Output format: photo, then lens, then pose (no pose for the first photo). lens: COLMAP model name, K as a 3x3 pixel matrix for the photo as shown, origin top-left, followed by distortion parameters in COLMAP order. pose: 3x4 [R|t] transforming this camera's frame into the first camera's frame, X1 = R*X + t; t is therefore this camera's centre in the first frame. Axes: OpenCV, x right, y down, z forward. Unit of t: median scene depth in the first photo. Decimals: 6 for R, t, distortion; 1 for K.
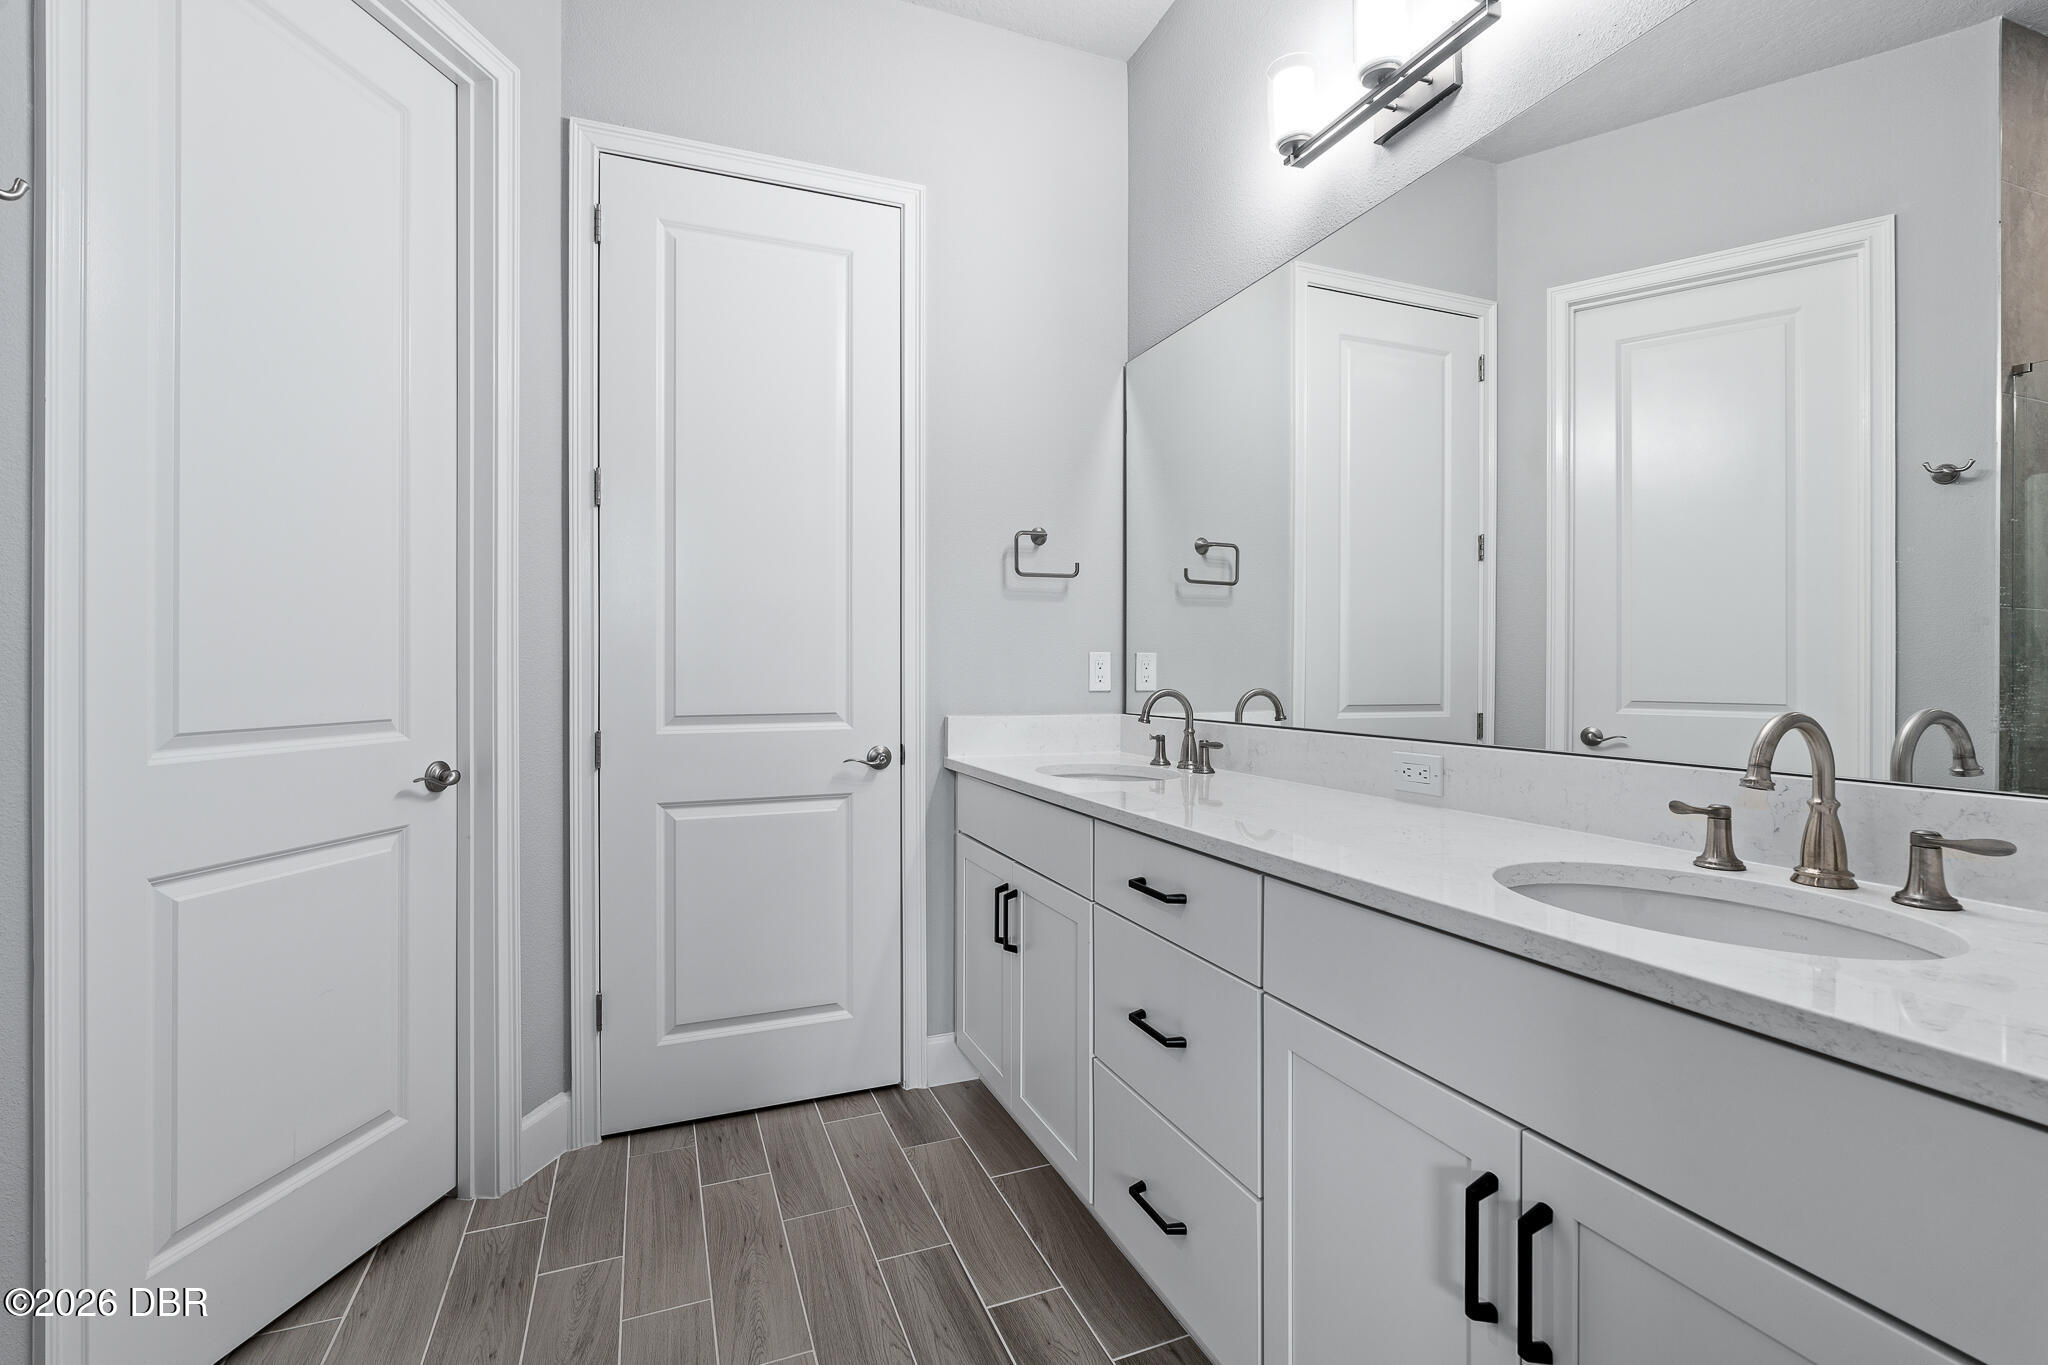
lens RADIAL K [[918.4, 0, 1025.3], [0, 918.4, 667.1], [0, 0, 1]] dist [-0.007031, 0.002143]
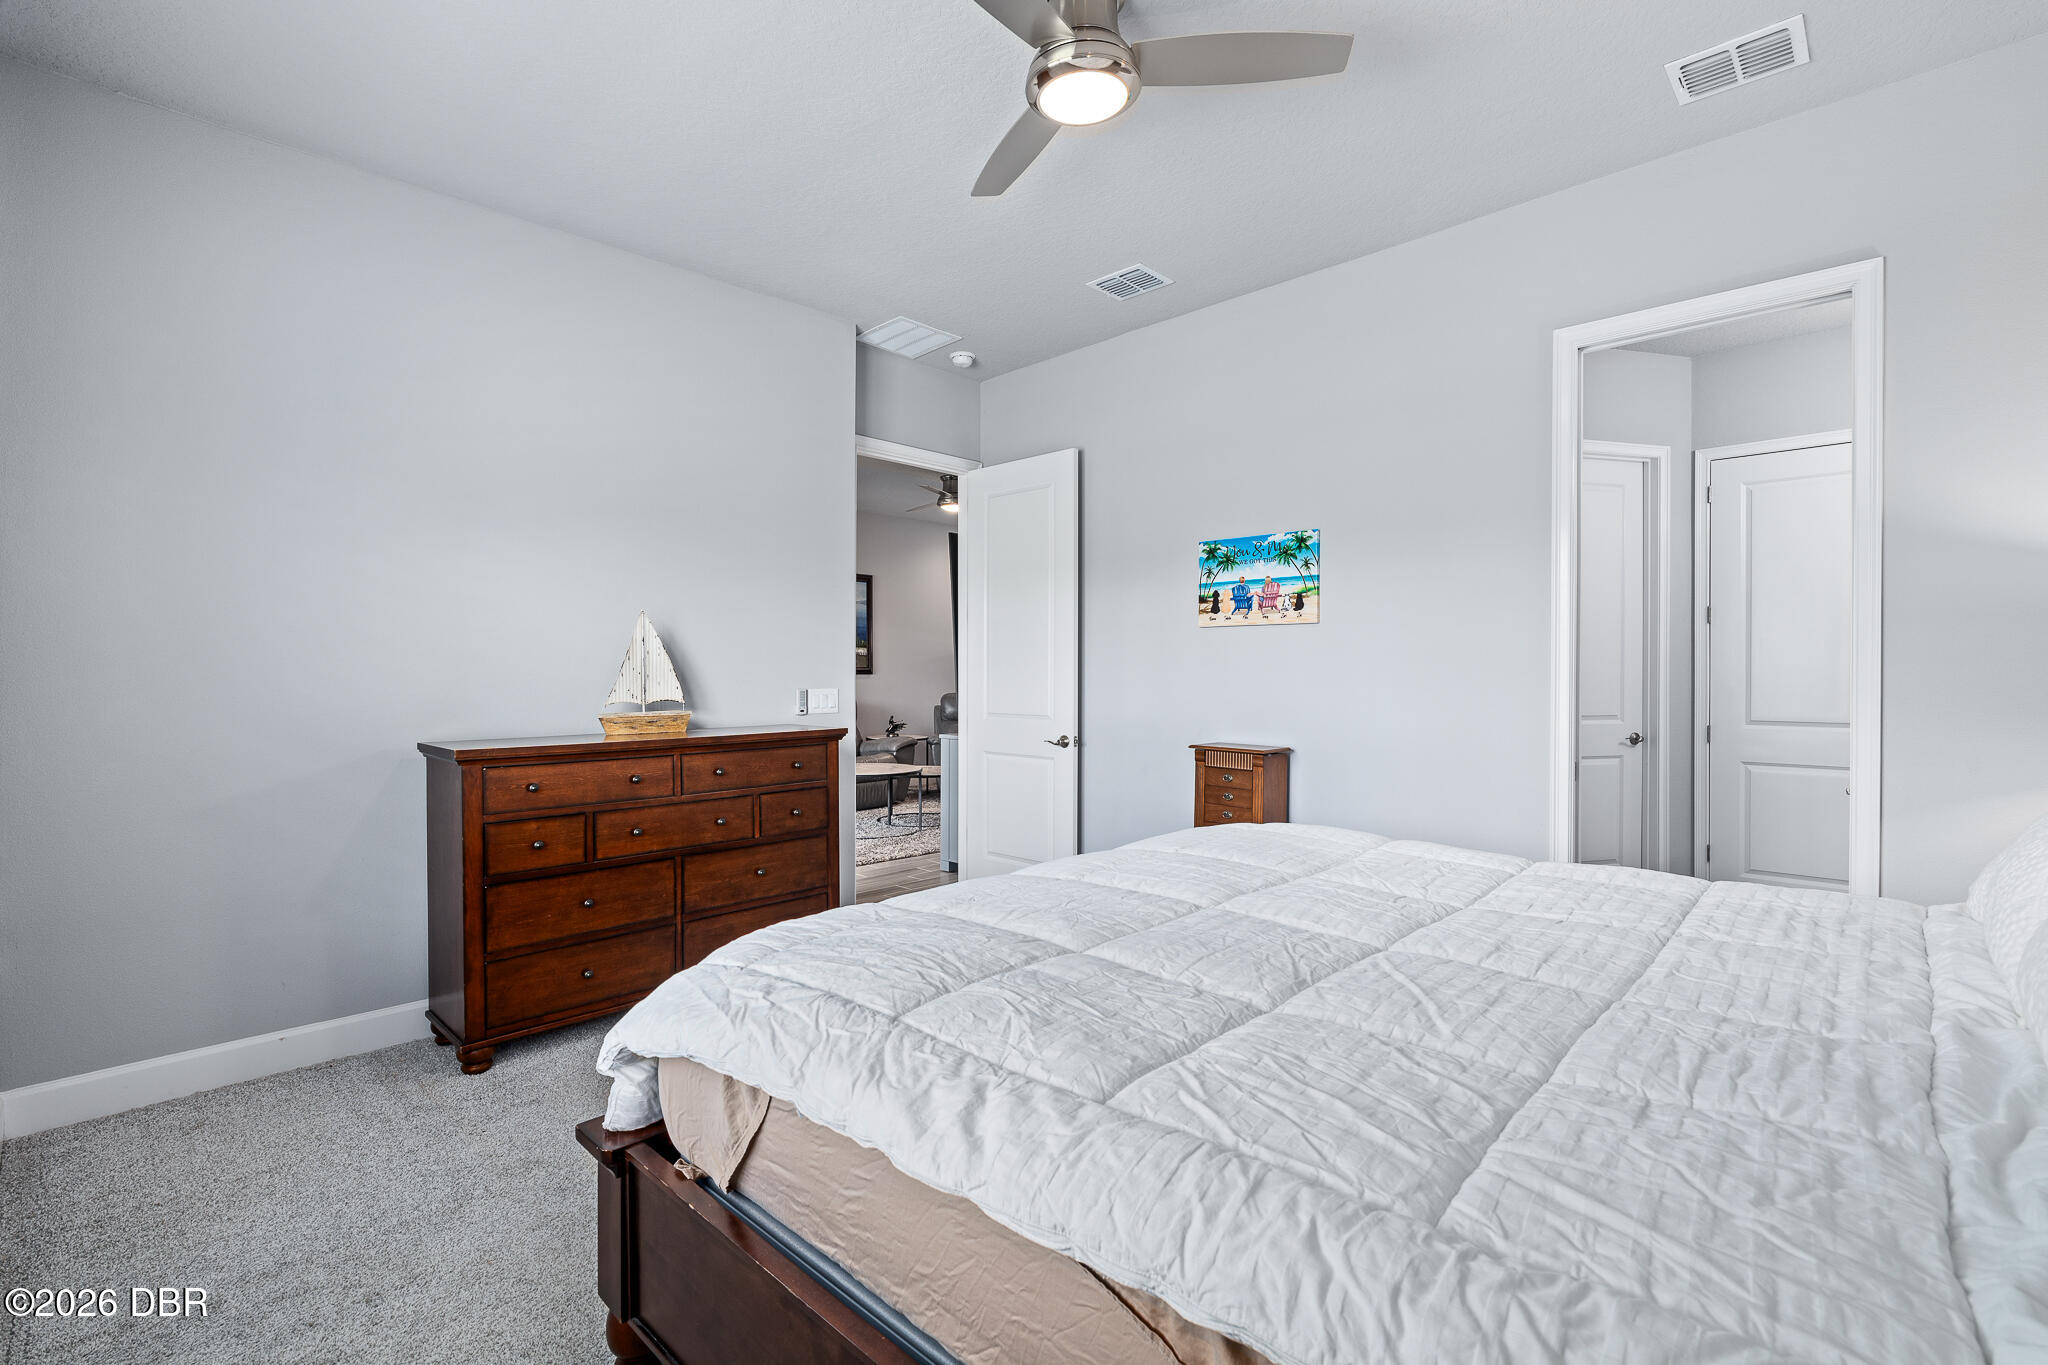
lens RADIAL K [[918.4, 0, 1038.0], [0, 918.4, 681.4], [0, 0, 1]] dist [-0.007031, 0.002143]
pose [[0.401799, 0.009576, -0.915678, 0.894707], [-0.000603, 0.999948, 0.010192, -0.056591], [0.915728, -0.003543, 0.401784, -1.349590]]
